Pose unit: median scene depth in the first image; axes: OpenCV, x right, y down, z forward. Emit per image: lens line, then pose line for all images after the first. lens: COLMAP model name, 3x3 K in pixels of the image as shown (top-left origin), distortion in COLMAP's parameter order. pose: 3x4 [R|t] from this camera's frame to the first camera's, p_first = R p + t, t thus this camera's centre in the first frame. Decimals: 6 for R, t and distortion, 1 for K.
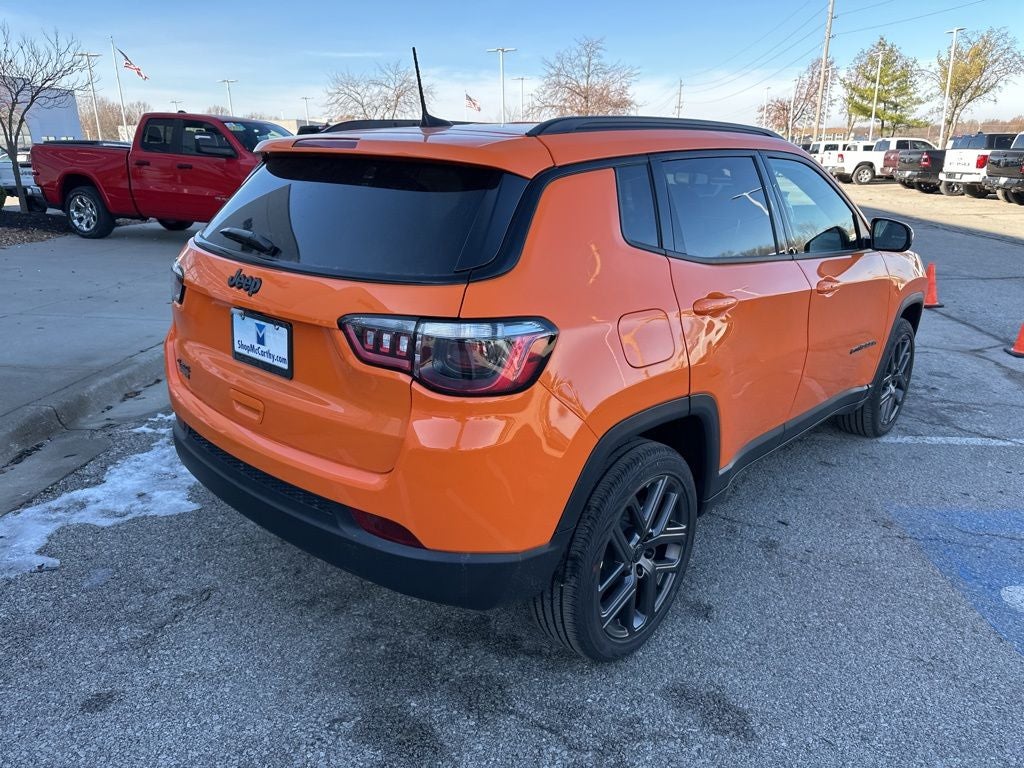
lens RADIAL K [[726.9, 0, 508.8], [0, 726.9, 364.9], [0, 0, 1]] dist [0.031199, -0.039230]
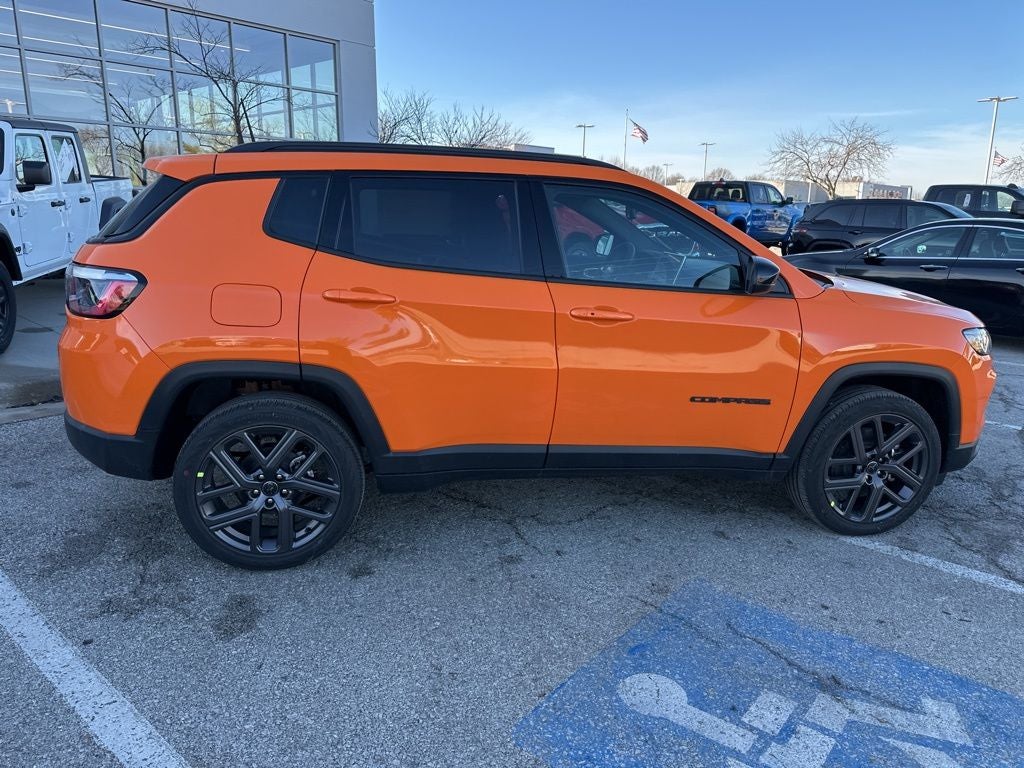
lens RADIAL K [[725.5, 0, 510.5], [0, 725.5, 366.9], [0, 0, 1]] dist [0.029147, -0.036053]
pose [[0.801880, 0.148875, -0.578640, 1.054336], [-0.191674, 0.981371, -0.013131, -0.002776], [0.565905, 0.121439, 0.815477, 0.184356]]
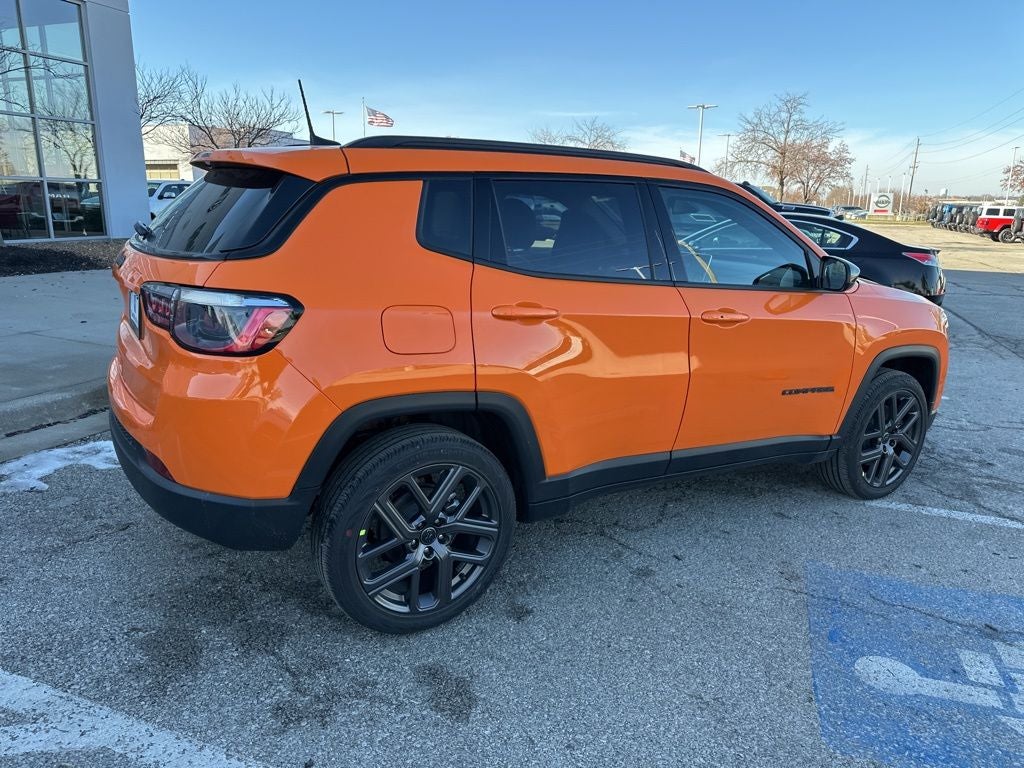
lens RADIAL K [[727.6, 0, 510.8], [0, 727.6, 357.1], [0, 0, 1]] dist [0.028262, -0.033116]
pose [[0.960111, 0.087939, -0.265432, 0.495268], [-0.108794, 0.991944, -0.064889, 0.048871], [0.257588, 0.091178, 0.961943, -0.016633]]
